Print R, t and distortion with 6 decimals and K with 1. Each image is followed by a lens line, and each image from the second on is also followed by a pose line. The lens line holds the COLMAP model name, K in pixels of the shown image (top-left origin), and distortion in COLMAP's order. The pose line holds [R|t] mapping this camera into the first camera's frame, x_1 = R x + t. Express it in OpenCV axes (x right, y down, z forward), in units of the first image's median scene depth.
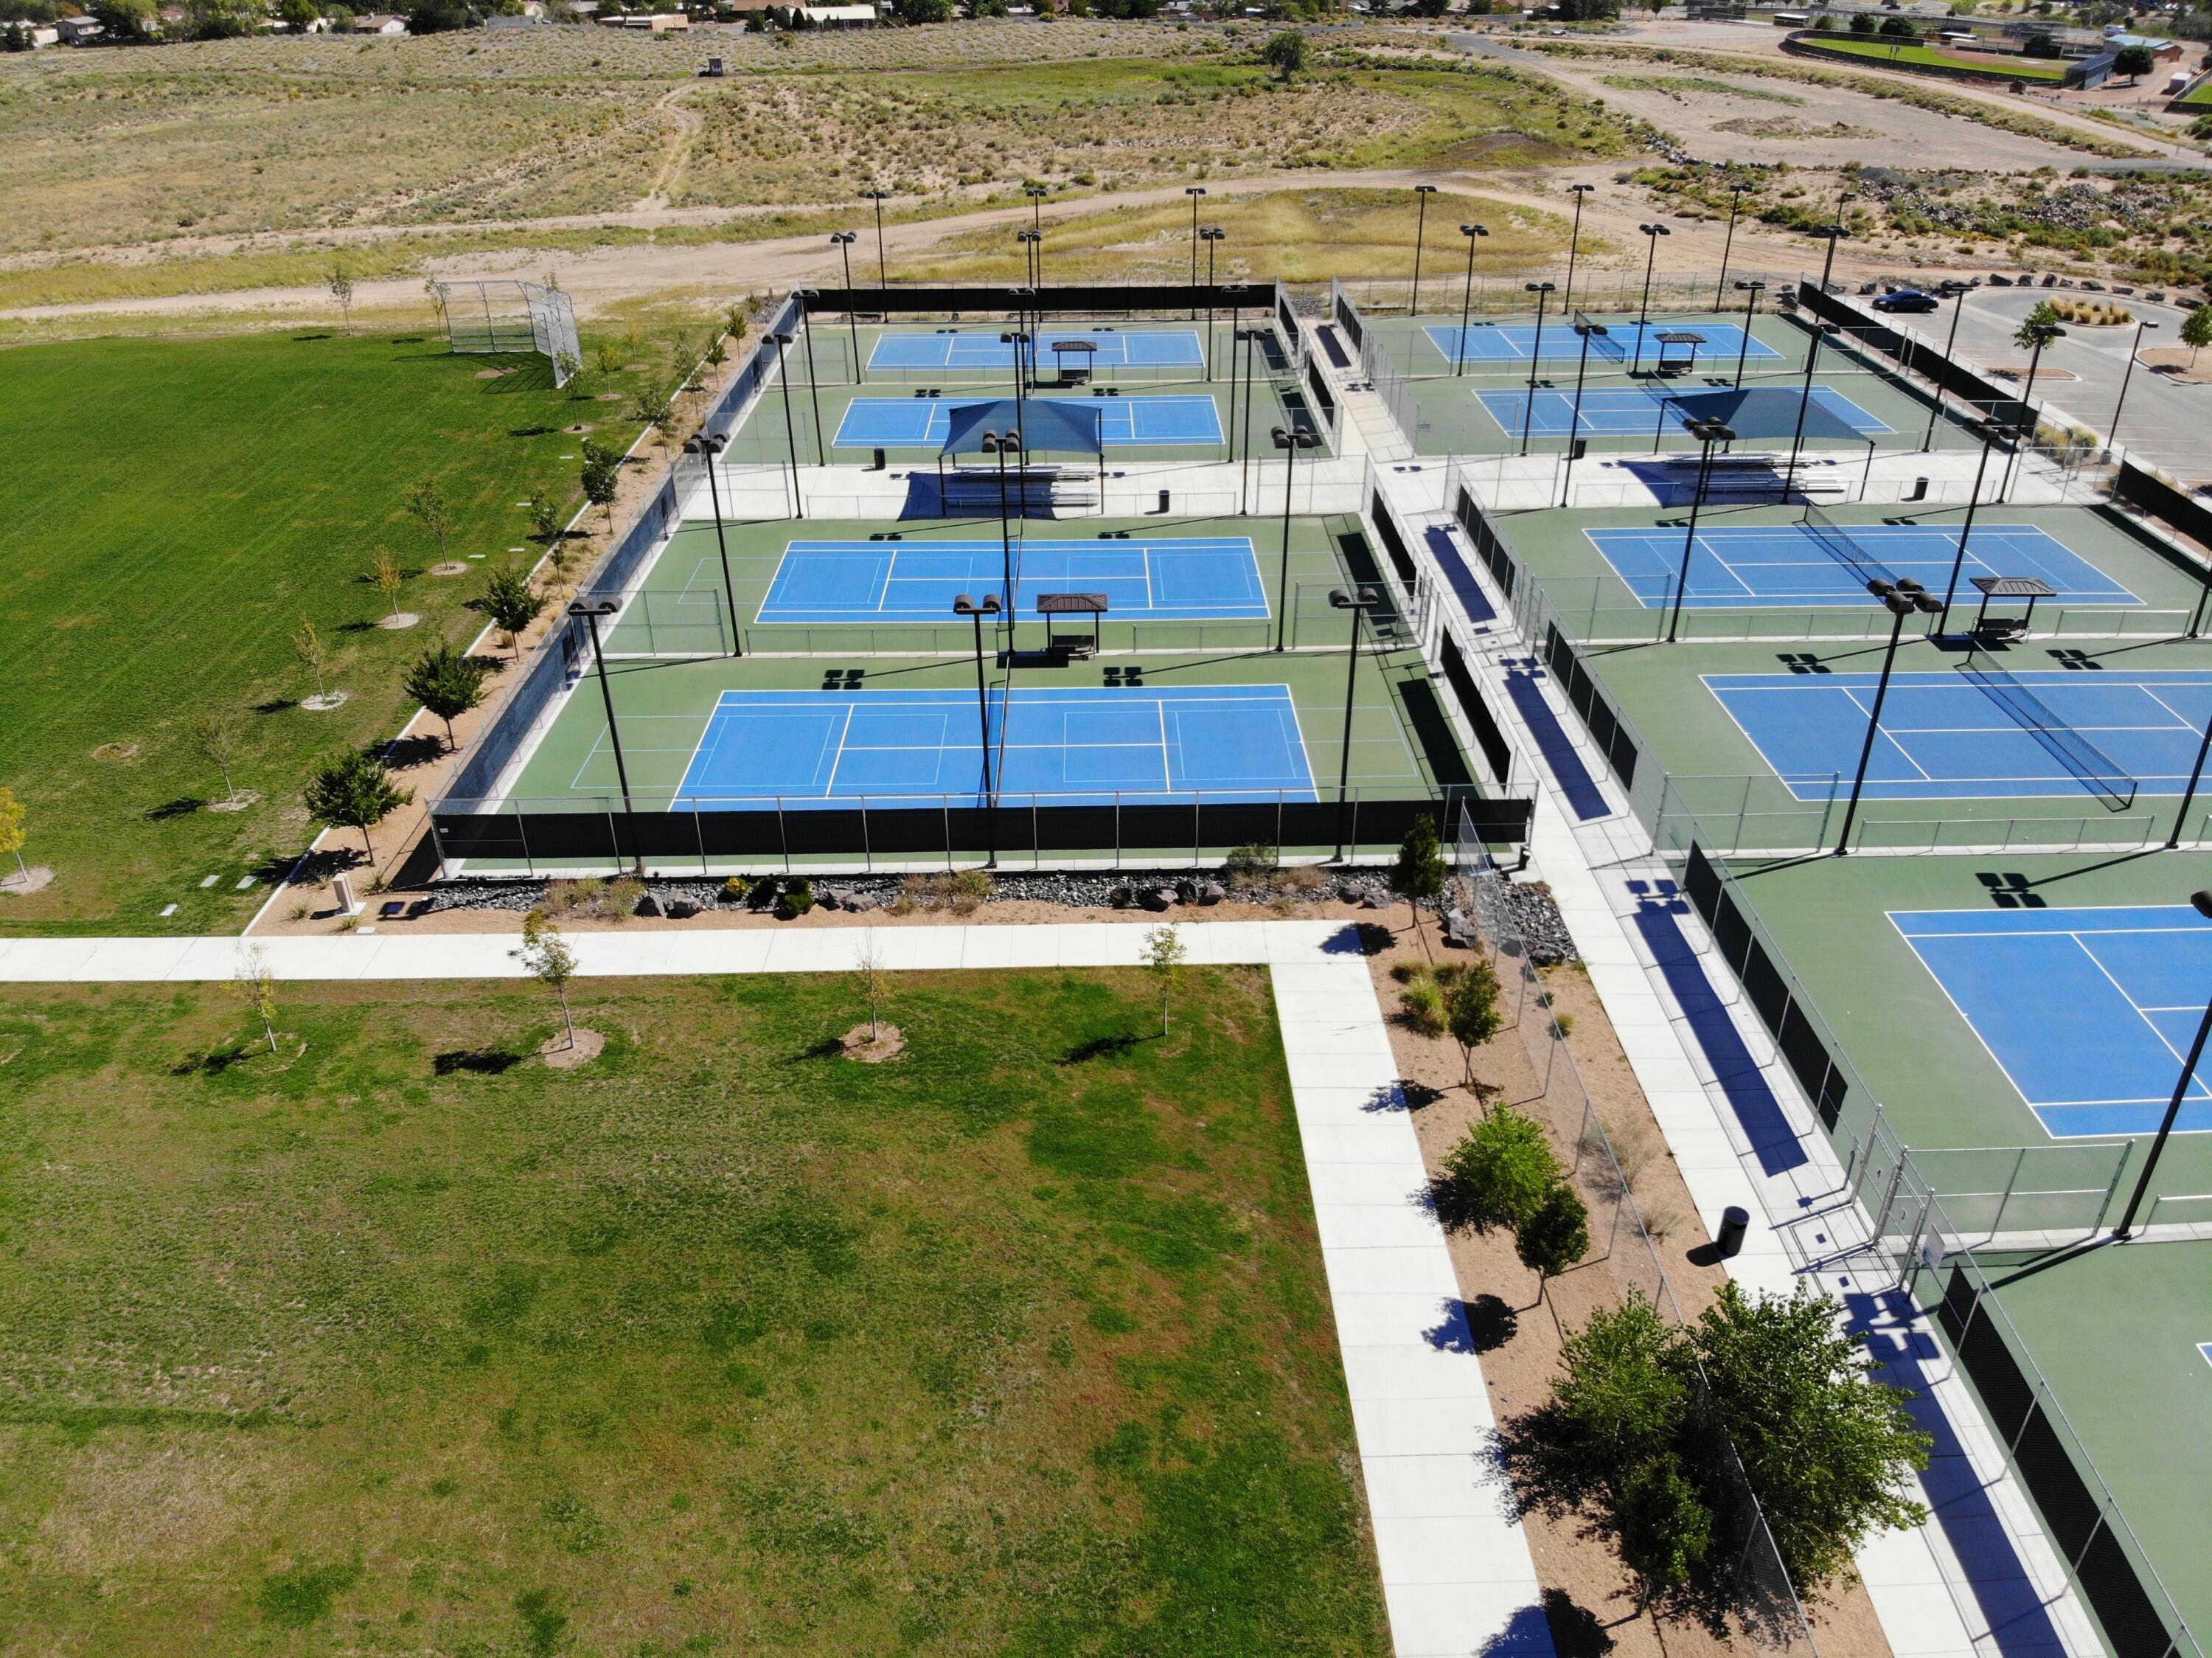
lens RADIAL K [[1597.7, 0, 1106.0], [0, 1597.7, 829.0], [0, 0, 1]] dist [-0.001318, -0.071944]
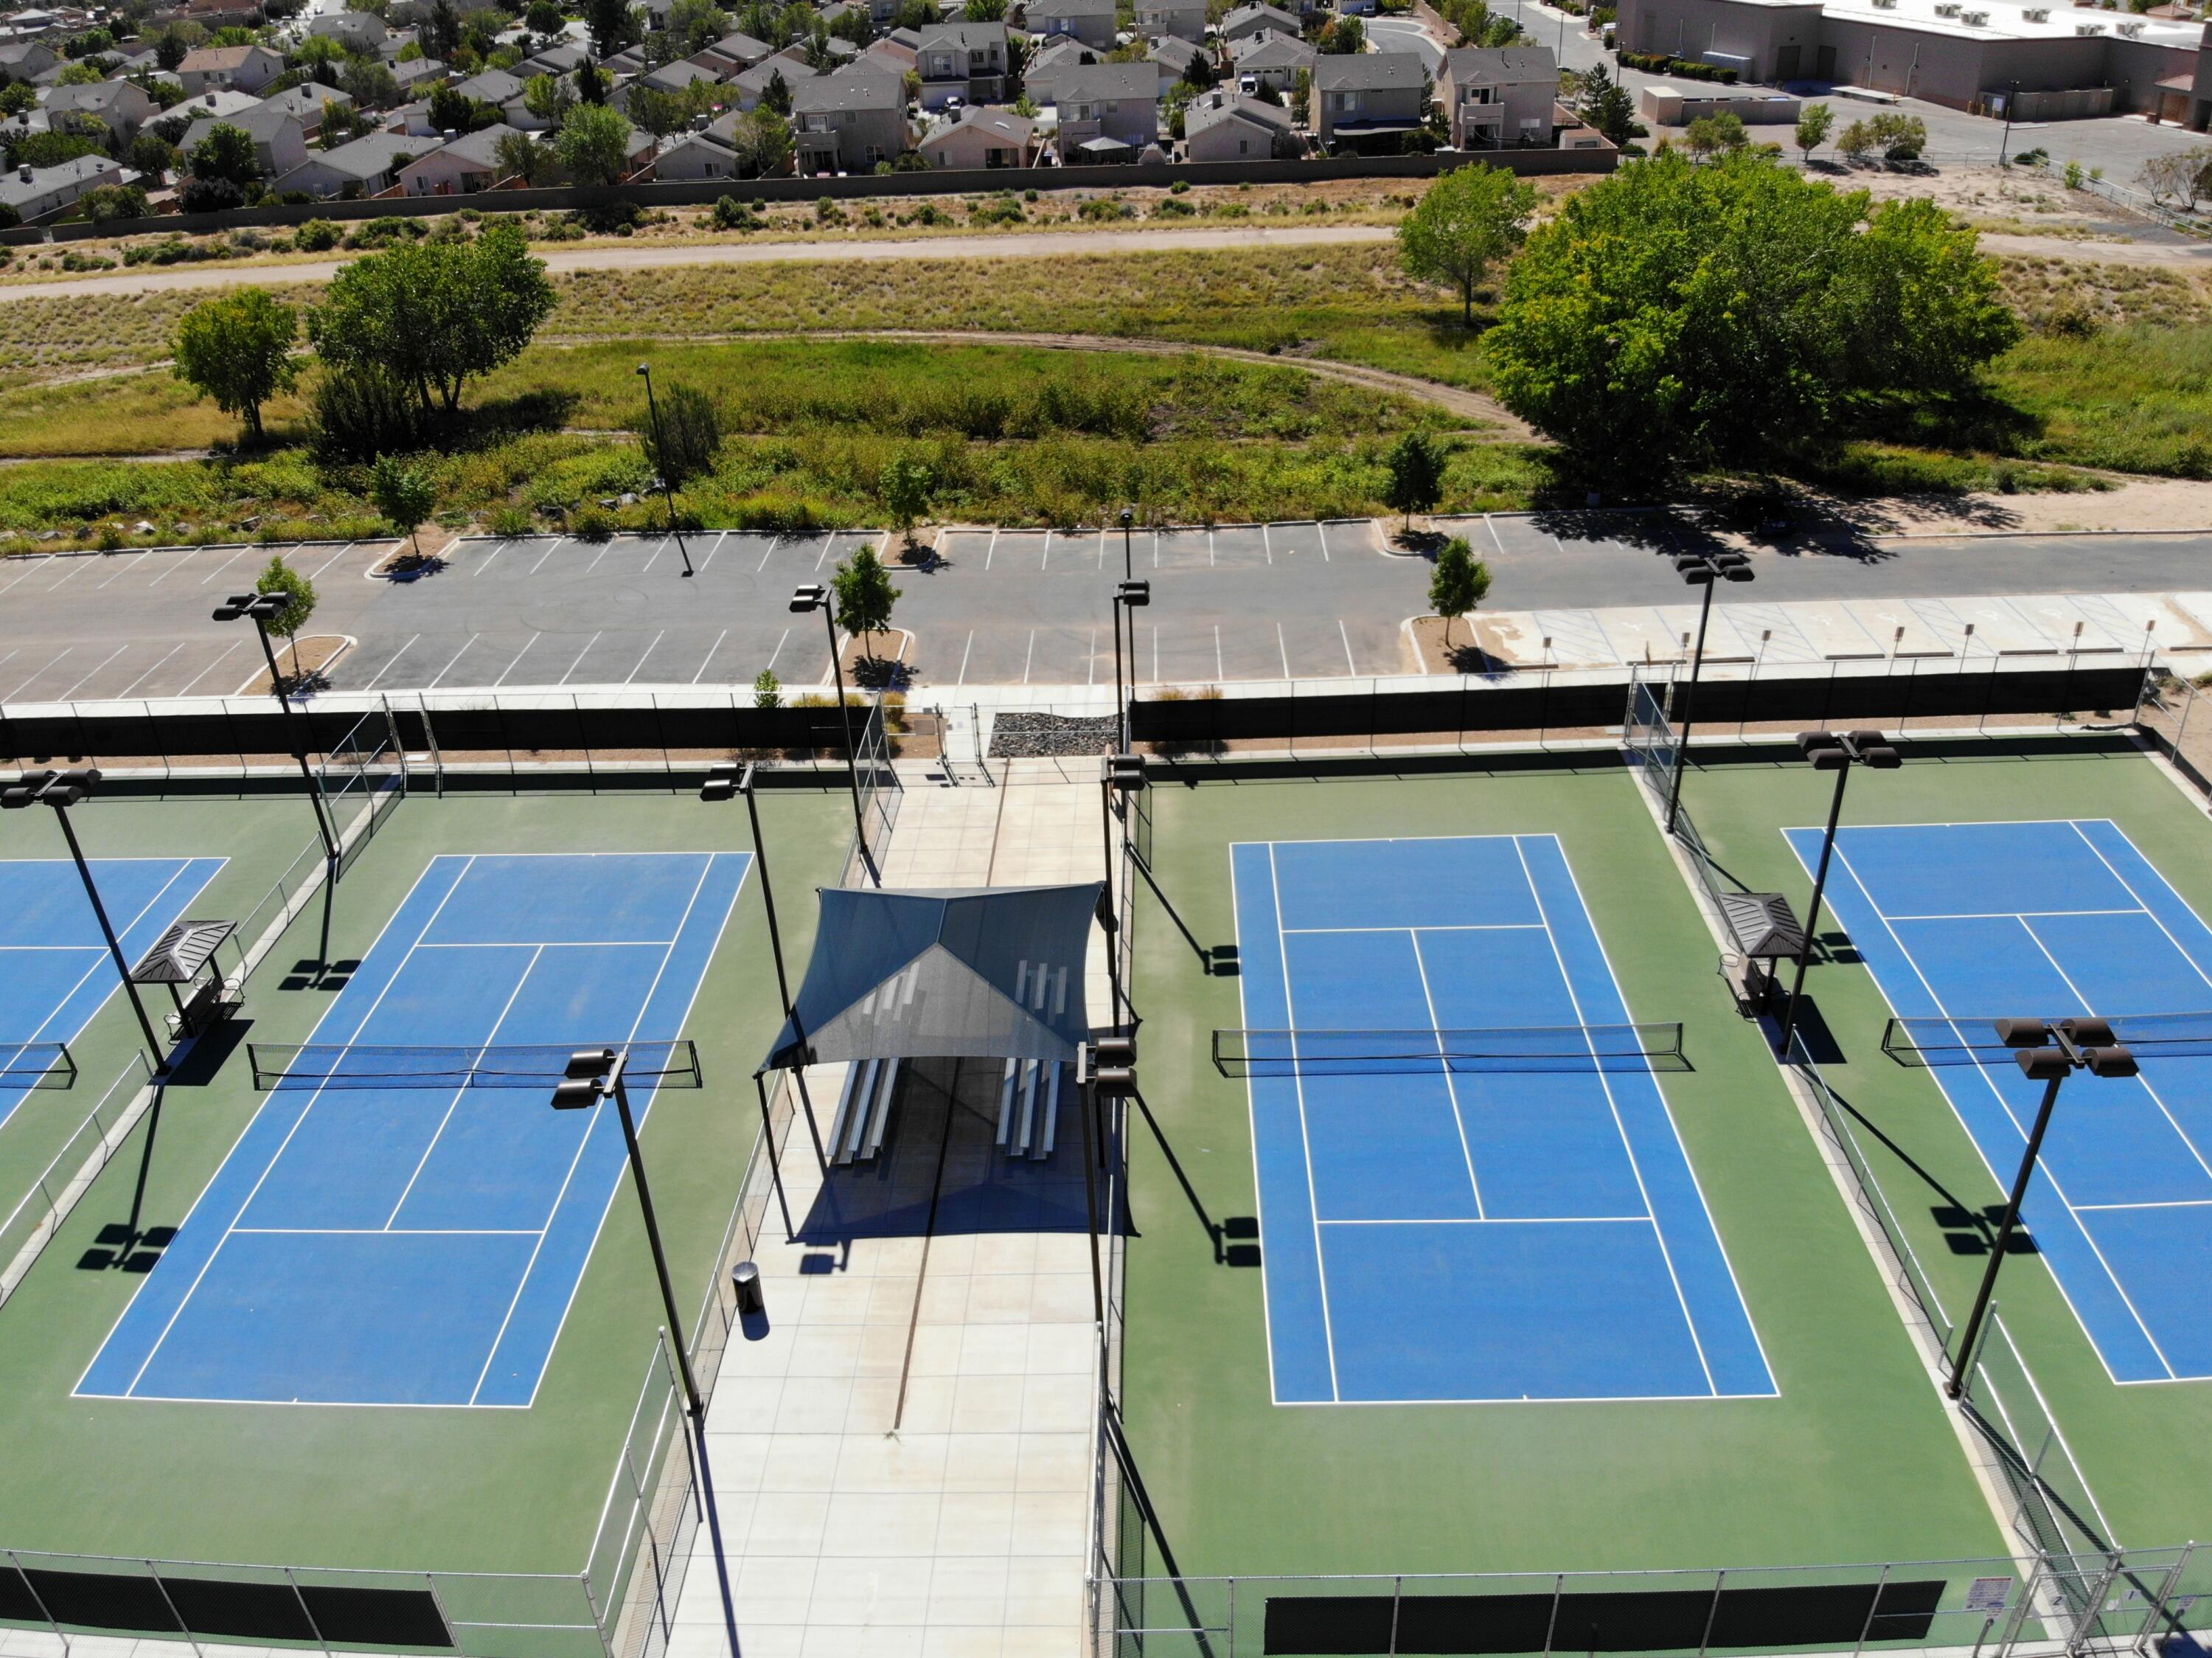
lens RADIAL K [[1597.7, 0, 1106.0], [0, 1597.7, 829.0], [0, 0, 1]] dist [-0.001318, -0.071944]
pose [[0.000071, -0.477876, 0.878427, 0.018163], [0.512831, 0.754138, 0.410220, -0.335892], [-0.858489, 0.450456, 0.245124, 0.611725]]
